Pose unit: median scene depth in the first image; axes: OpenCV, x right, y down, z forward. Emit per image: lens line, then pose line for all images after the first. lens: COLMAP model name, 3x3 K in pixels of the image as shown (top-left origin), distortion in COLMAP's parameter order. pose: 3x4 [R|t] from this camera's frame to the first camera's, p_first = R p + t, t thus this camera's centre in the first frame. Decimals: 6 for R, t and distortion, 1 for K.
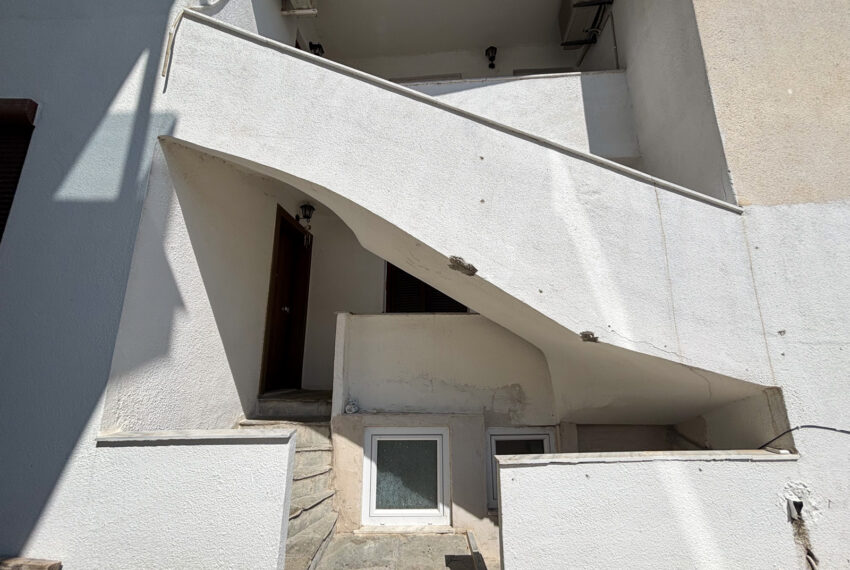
lens RADIAL K [[344.4, 0, 424.9], [0, 344.4, 283.6], [0, 0, 1]] dist [0.000378, -0.000815]
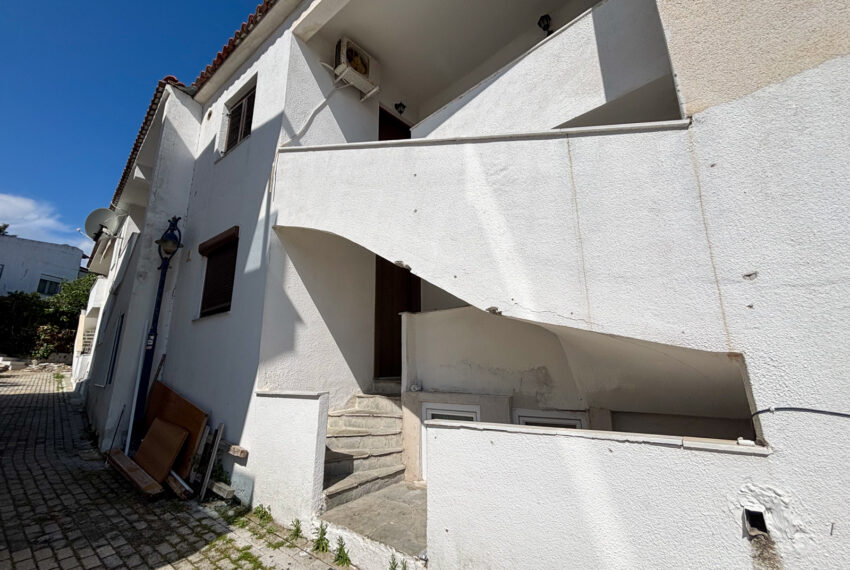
lens RADIAL K [[344.4, 0, 424.9], [0, 344.4, 283.6], [0, 0, 1]] dist [0.000378, -0.000815]
pose [[0.782802, -0.159848, -0.601389, 0.875098], [0.155256, 0.986050, -0.059999, 0.090880], [0.602591, -0.046402, 0.796700, 0.040897]]
